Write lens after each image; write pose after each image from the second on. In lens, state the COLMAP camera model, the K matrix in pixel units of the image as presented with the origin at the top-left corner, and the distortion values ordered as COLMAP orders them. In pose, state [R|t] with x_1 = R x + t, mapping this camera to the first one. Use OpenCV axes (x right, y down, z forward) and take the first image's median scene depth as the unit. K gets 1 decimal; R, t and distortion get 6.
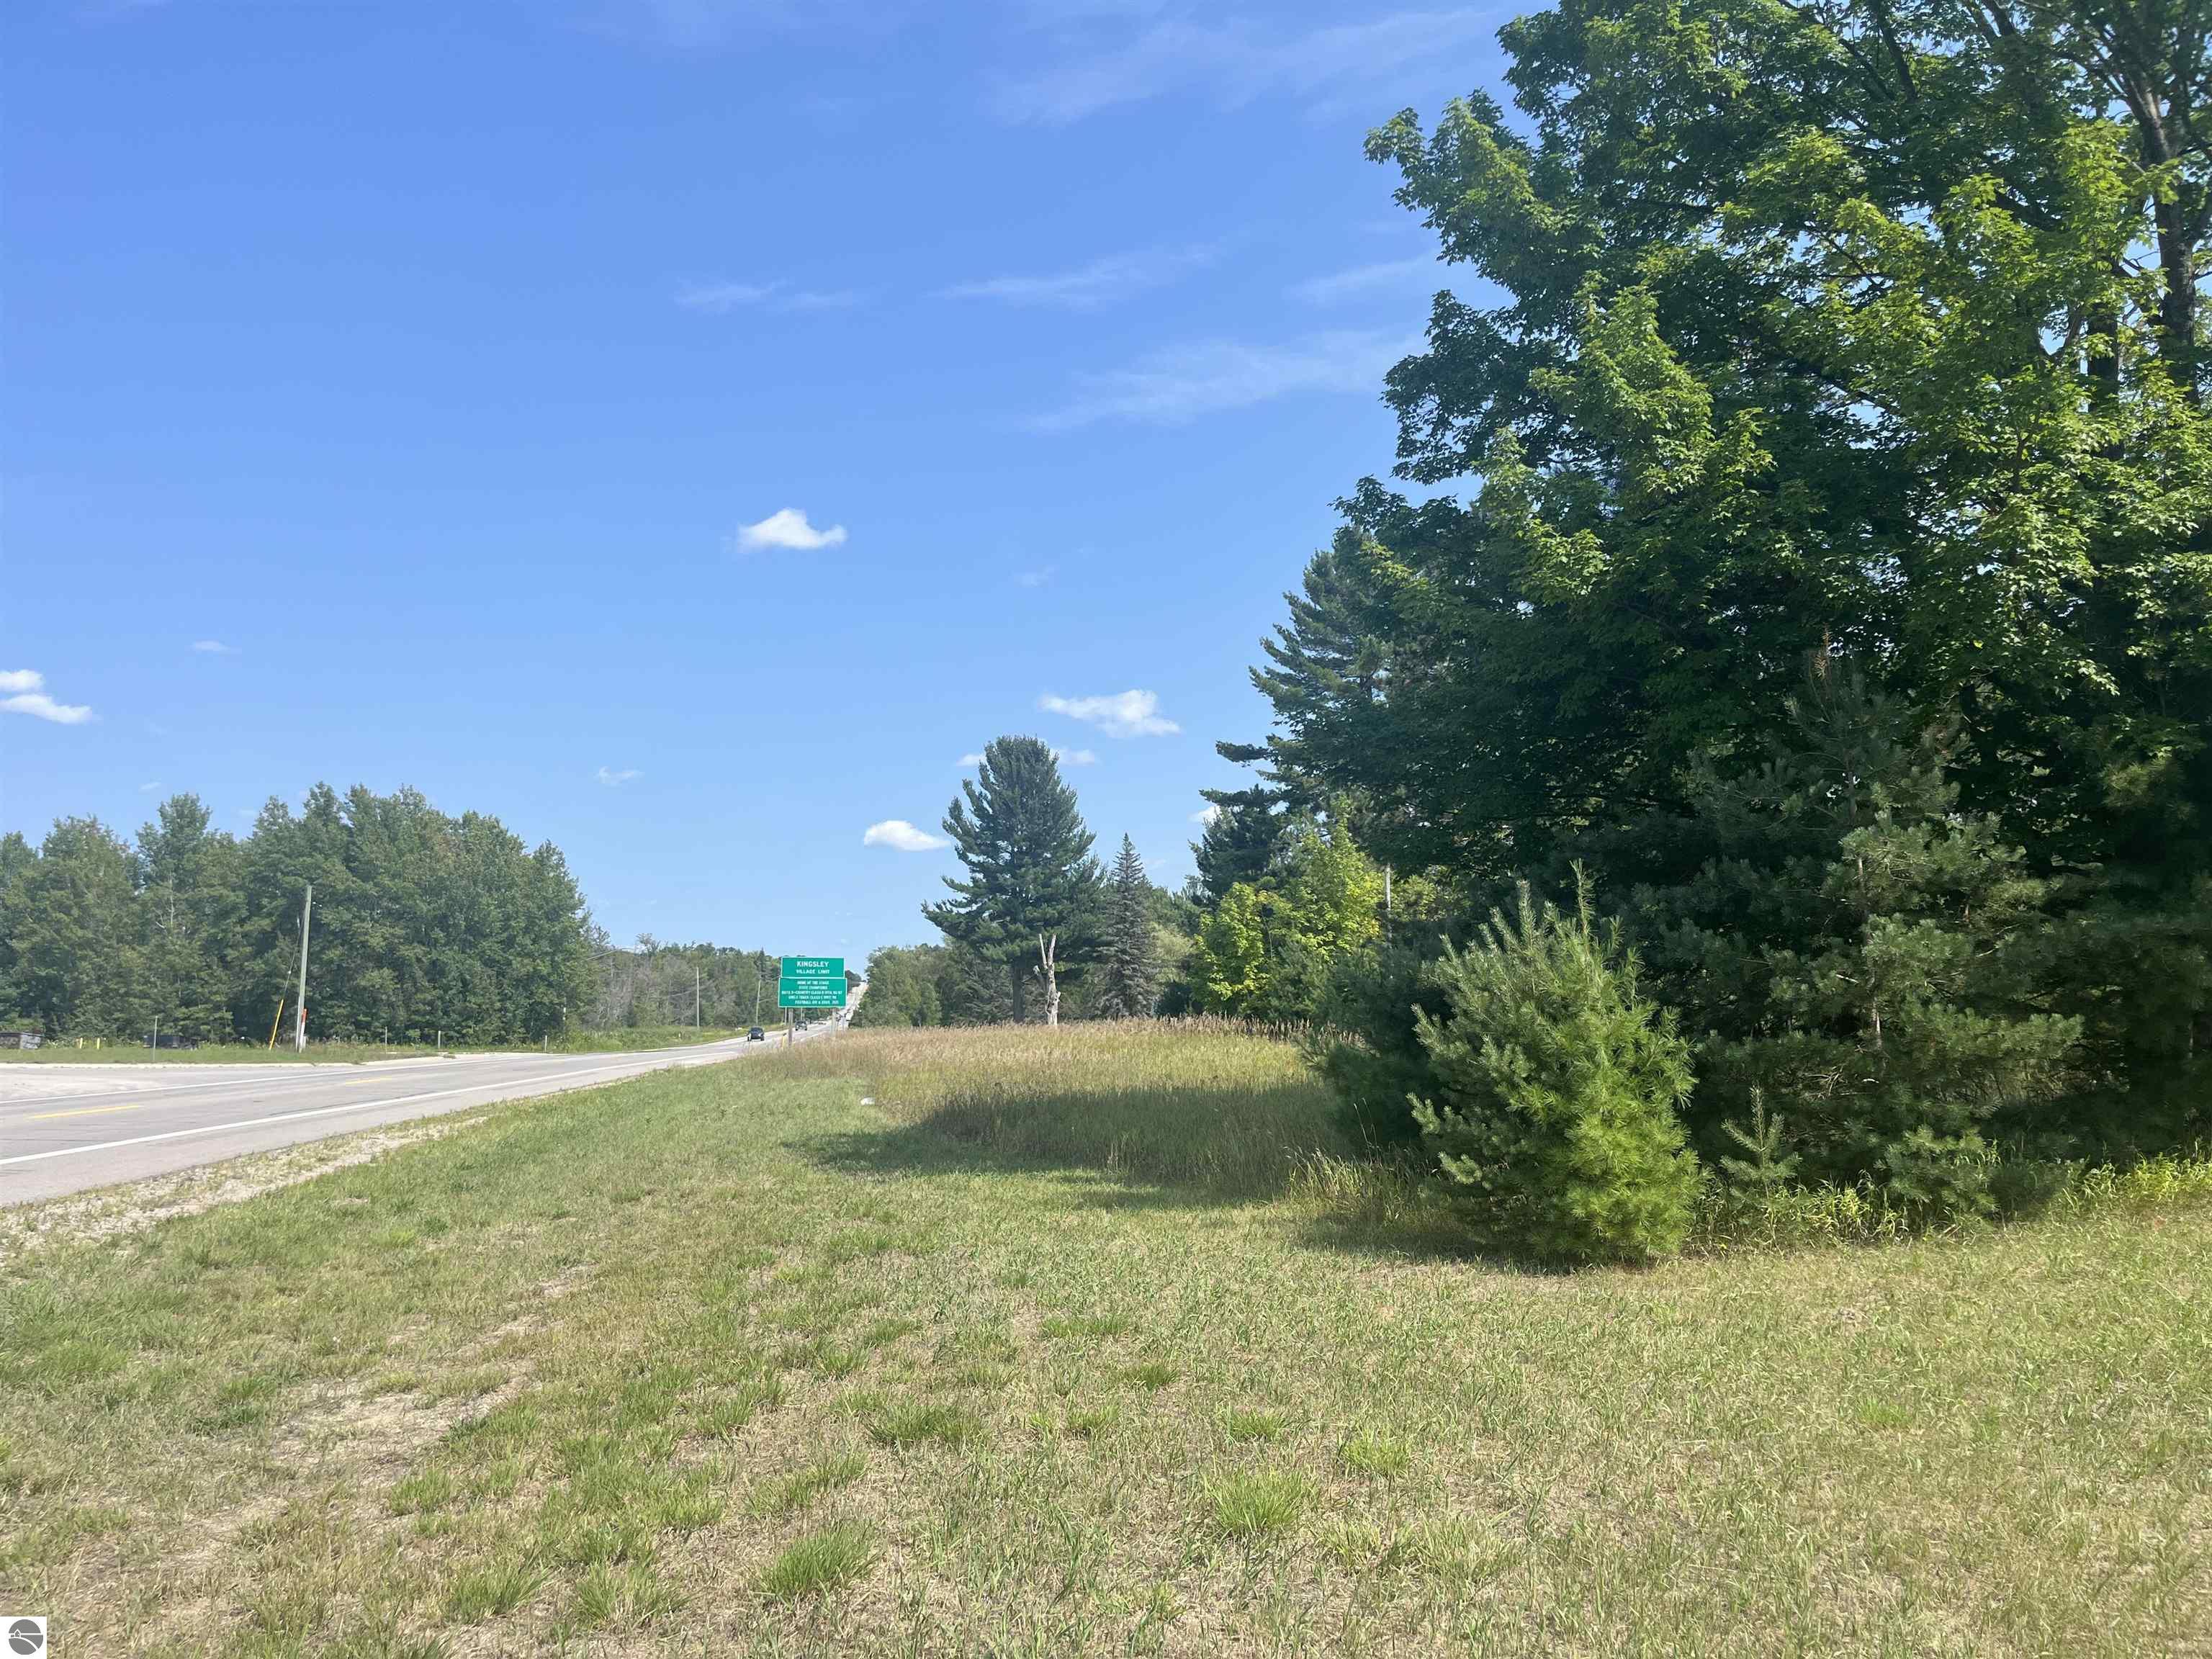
lens RADIAL K [[1679.0, 0, 1121.0], [0, 1679.0, 828.9], [0, 0, 1]] dist [0.004718, -0.005431]
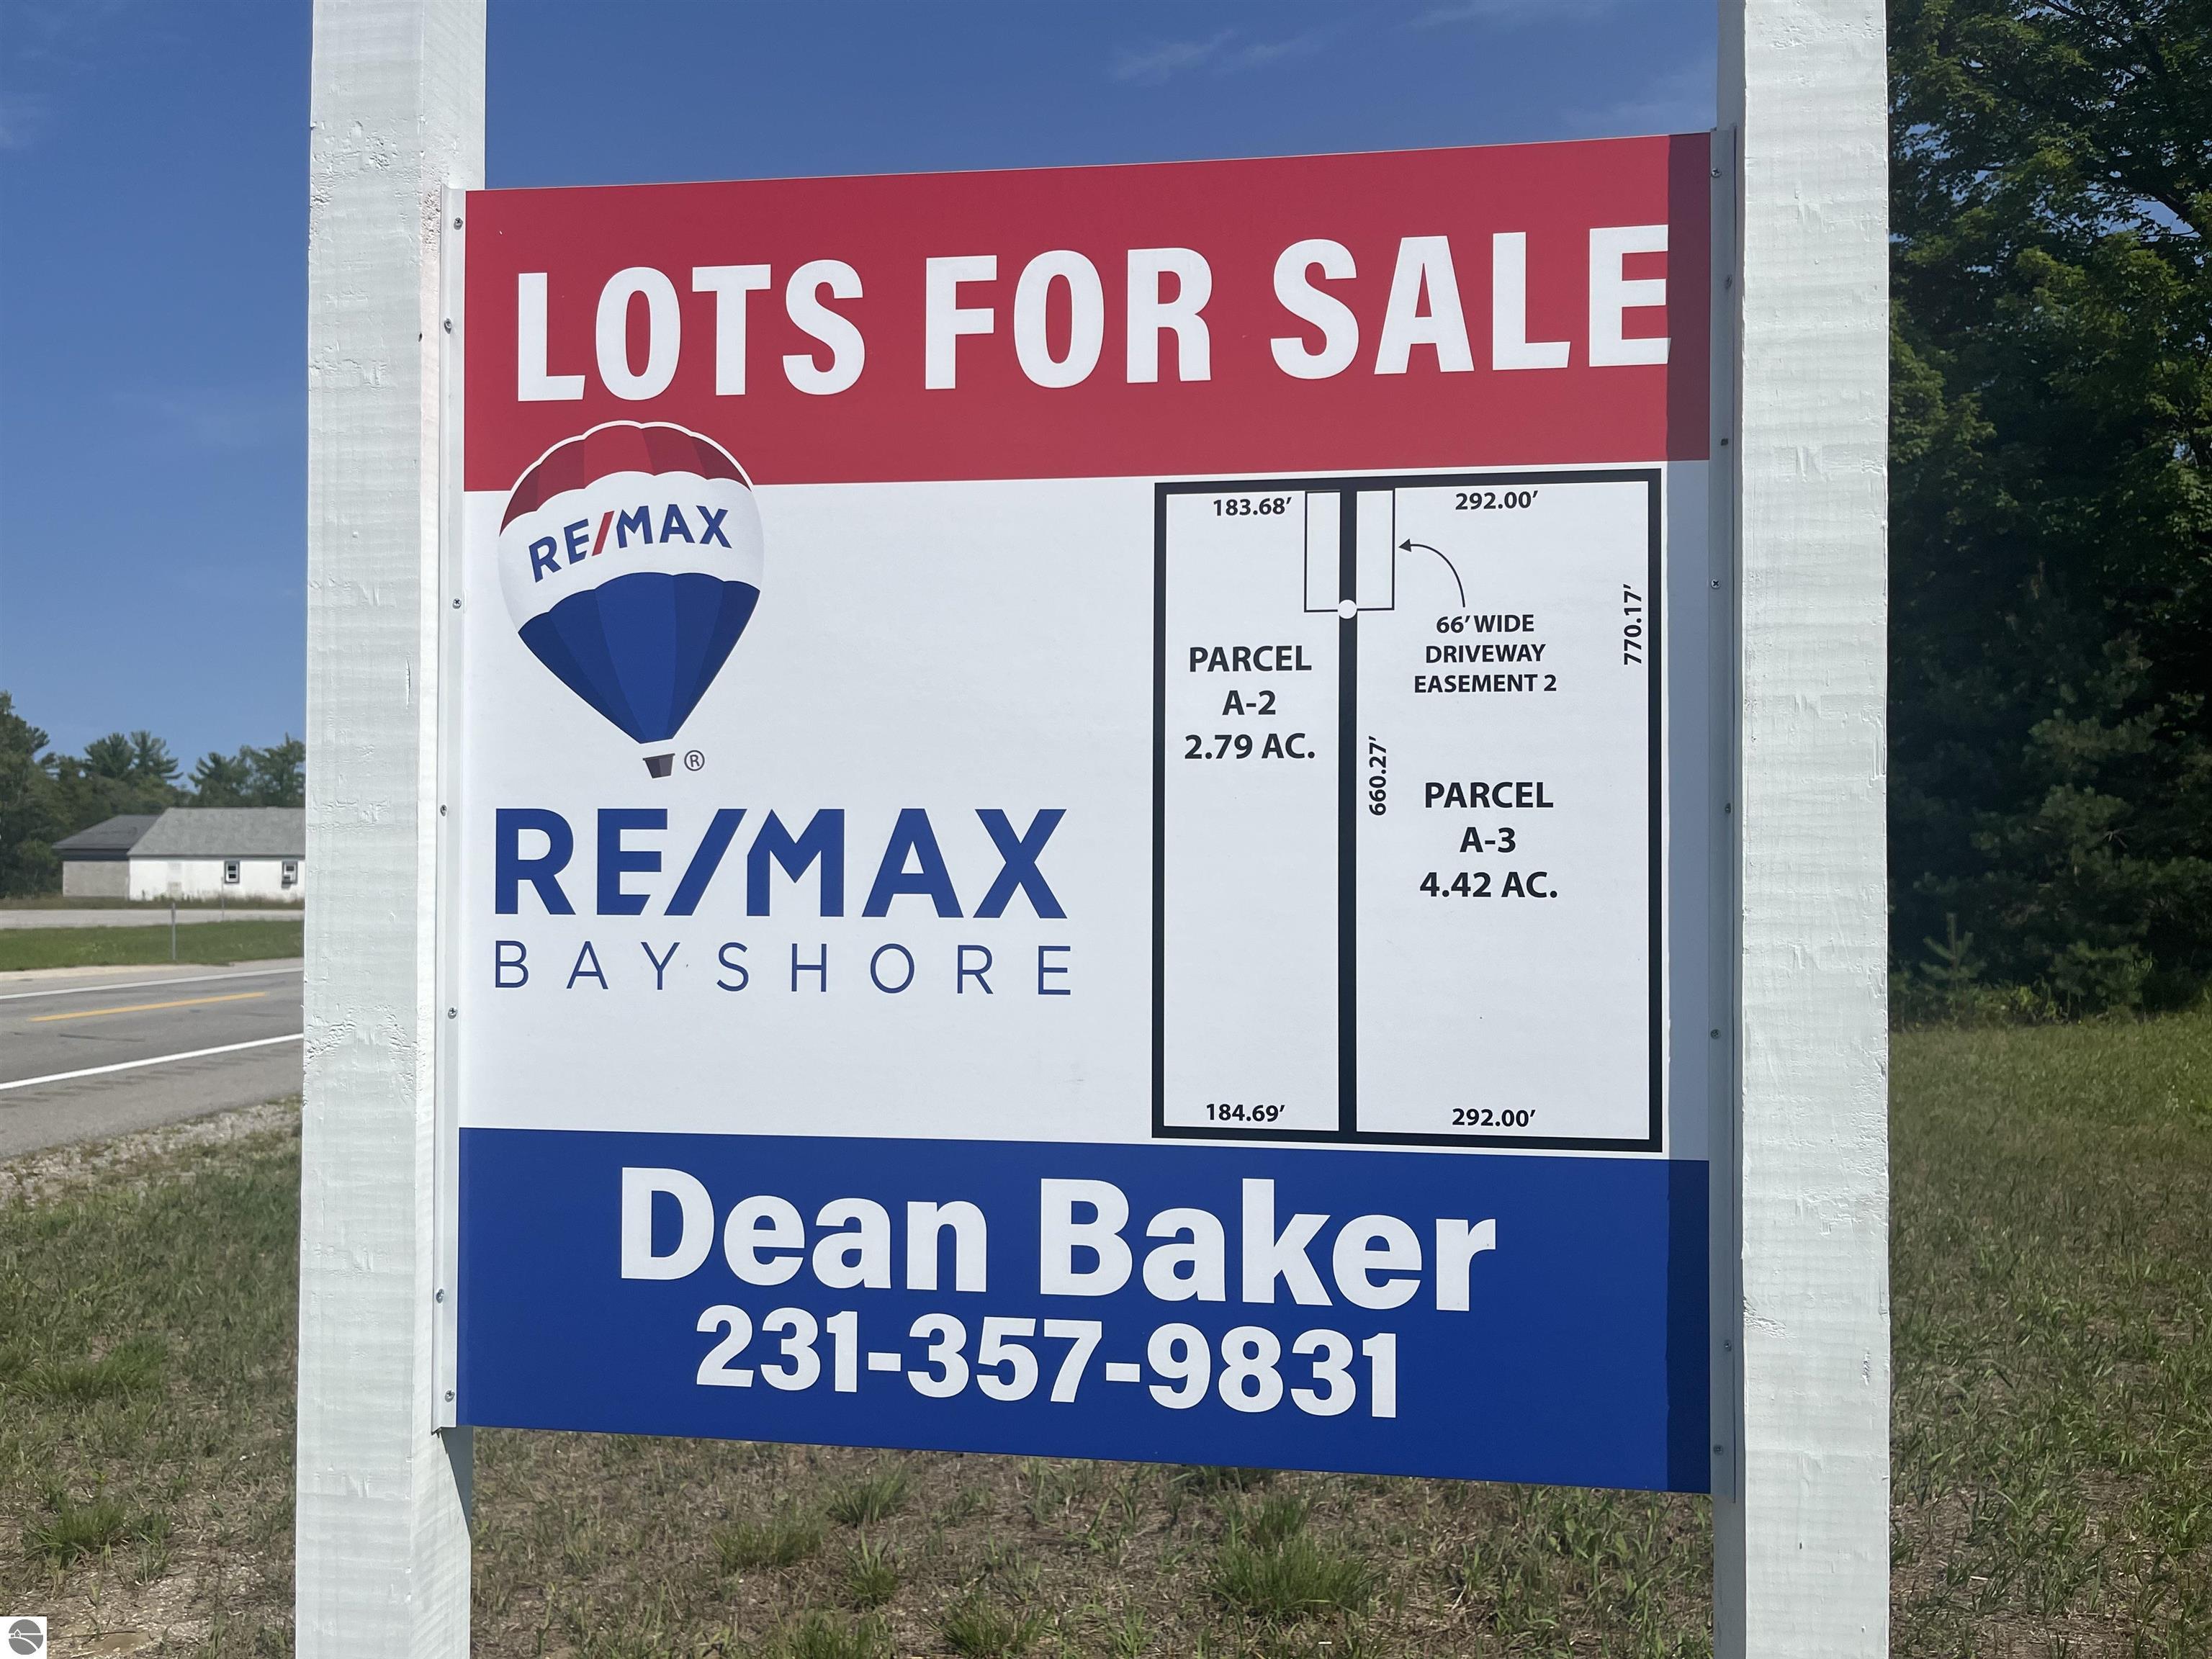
lens RADIAL K [[1679.0, 0, 1082.0], [0, 1679.0, 844.9], [0, 0, 1]] dist [0.004718, -0.005431]
pose [[0.964290, -0.011868, -0.264582, 0.058171], [0.037497, 0.995050, 0.092026, -0.053939], [0.262180, -0.098661, 0.959962, -0.496119]]
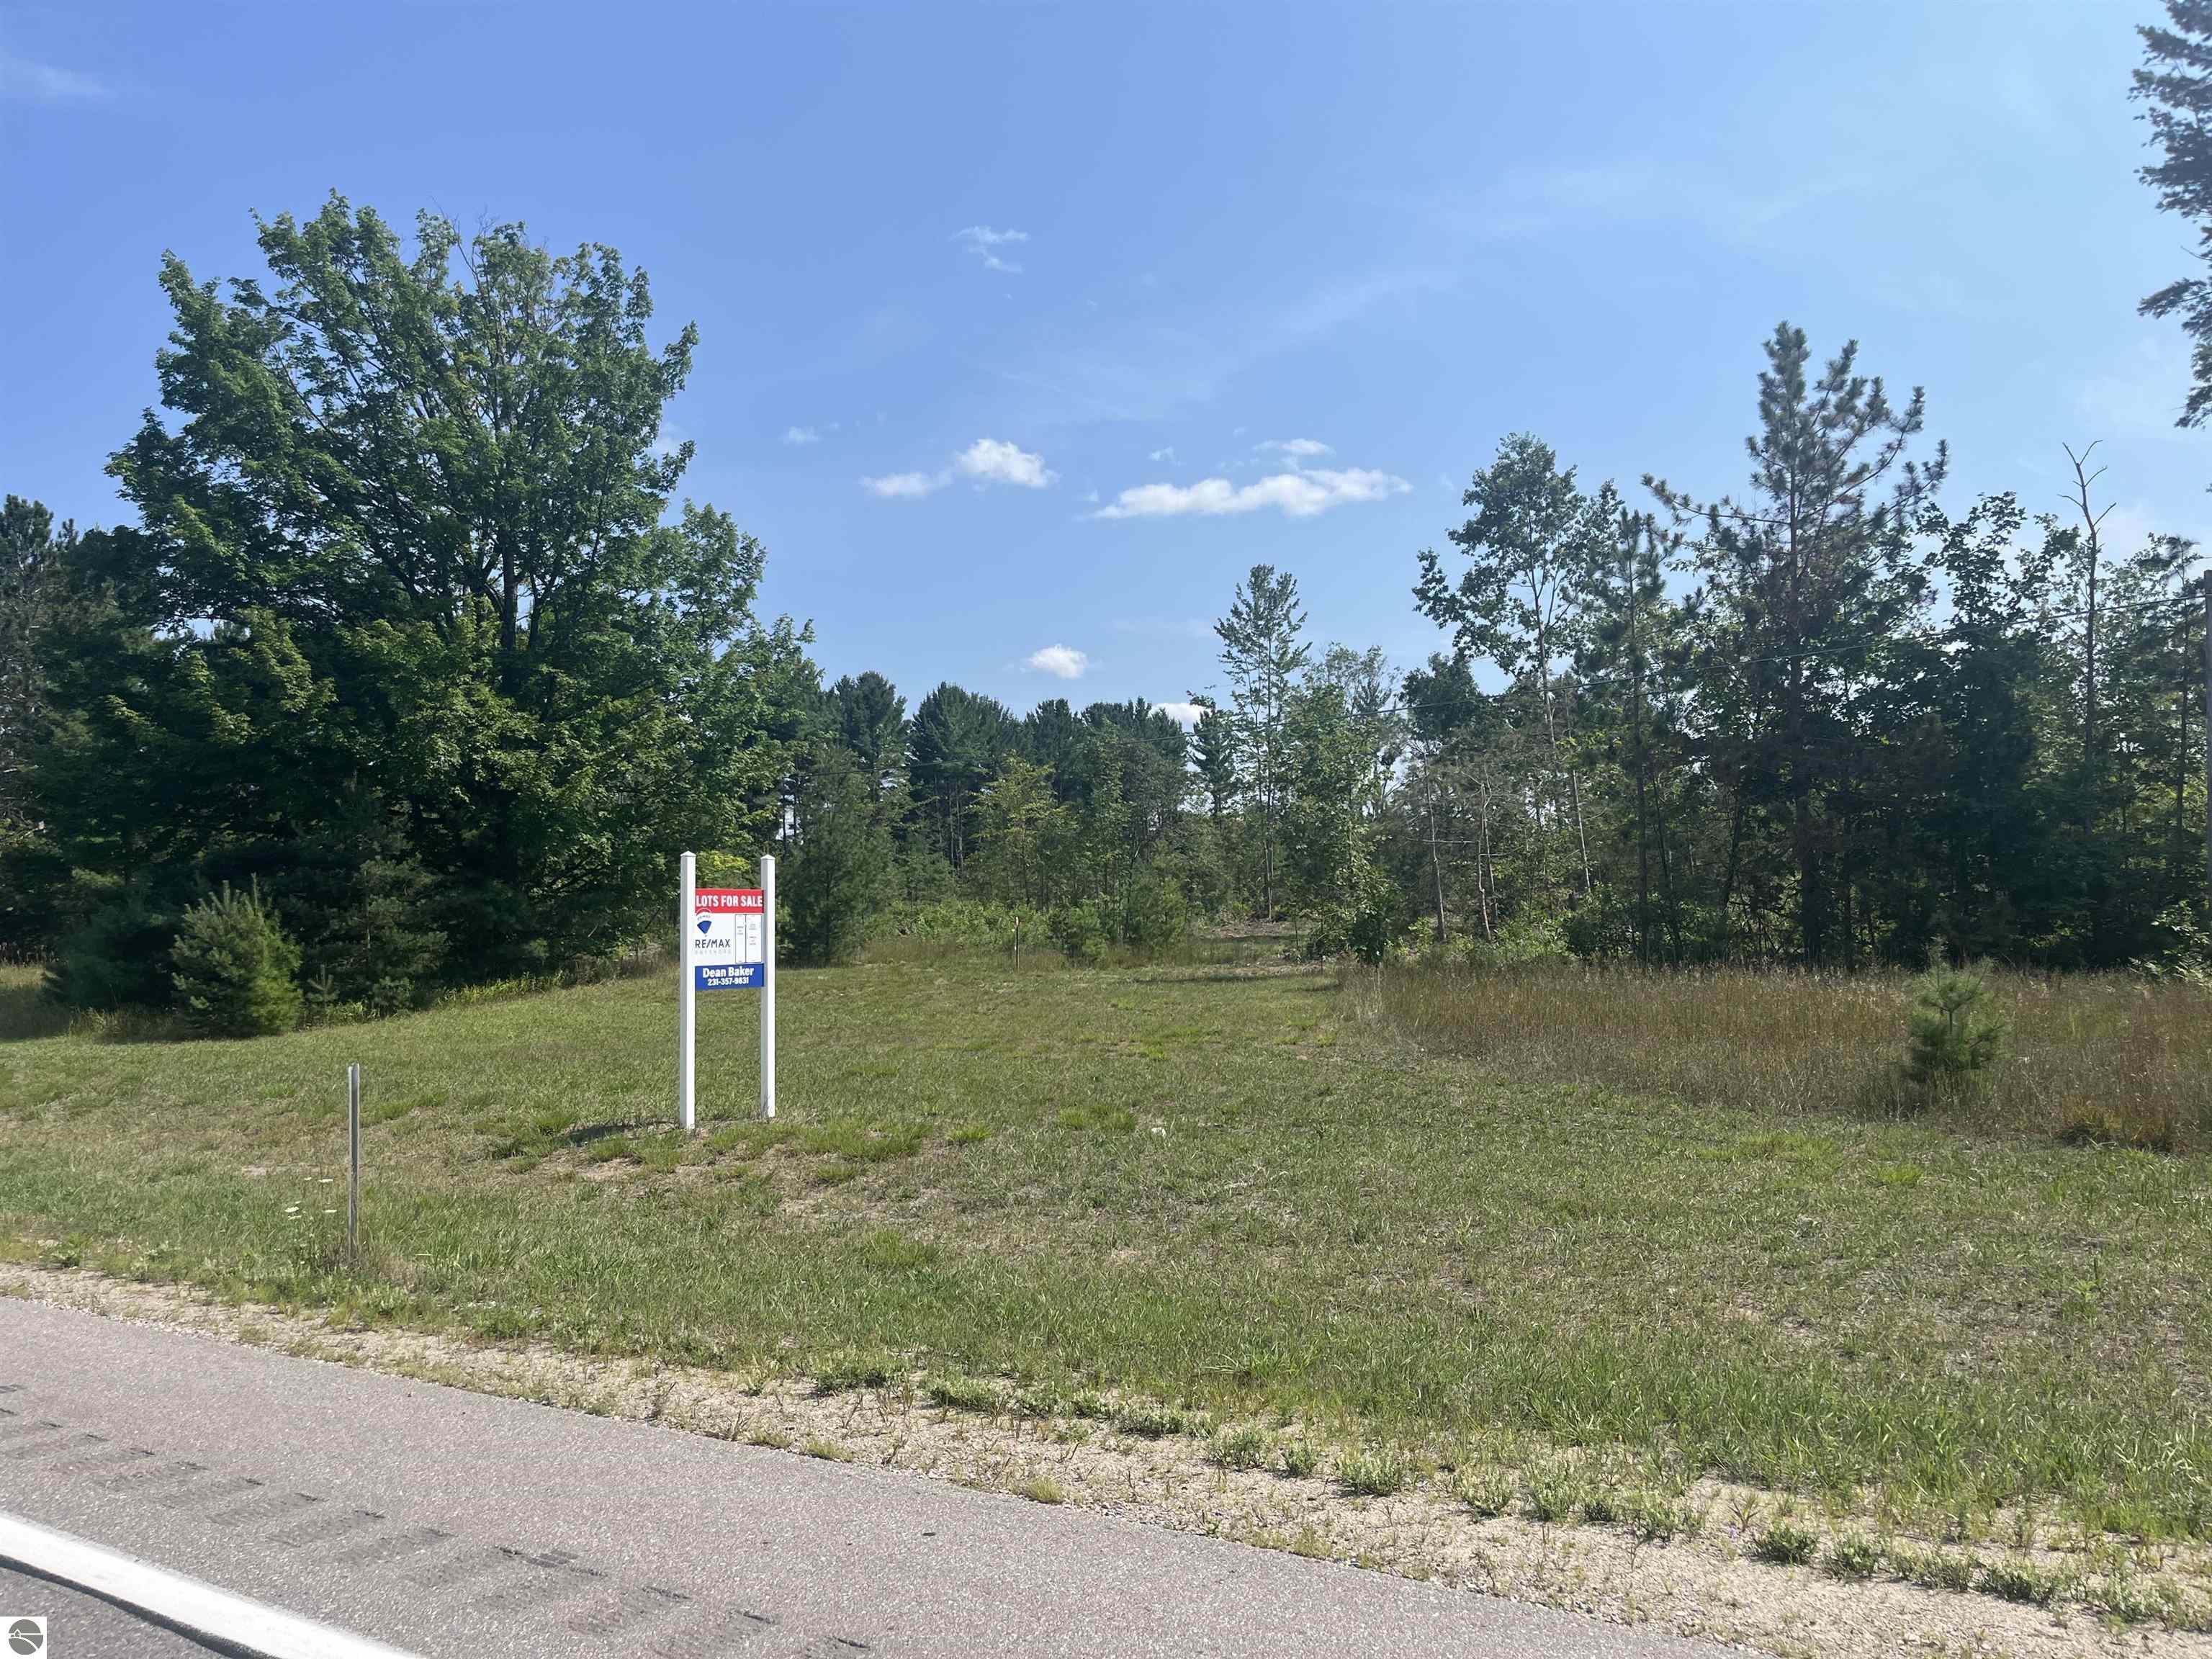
lens RADIAL K [[1679.0, 0, 1112.7], [0, 1679.0, 846.7], [0, 0, 1]] dist [0.004718, -0.005431]
pose [[0.634171, 0.015691, 0.773034, -0.812528], [-0.067690, 0.997082, 0.035291, -0.187842], [-0.770224, -0.074708, 0.633383, -1.474989]]
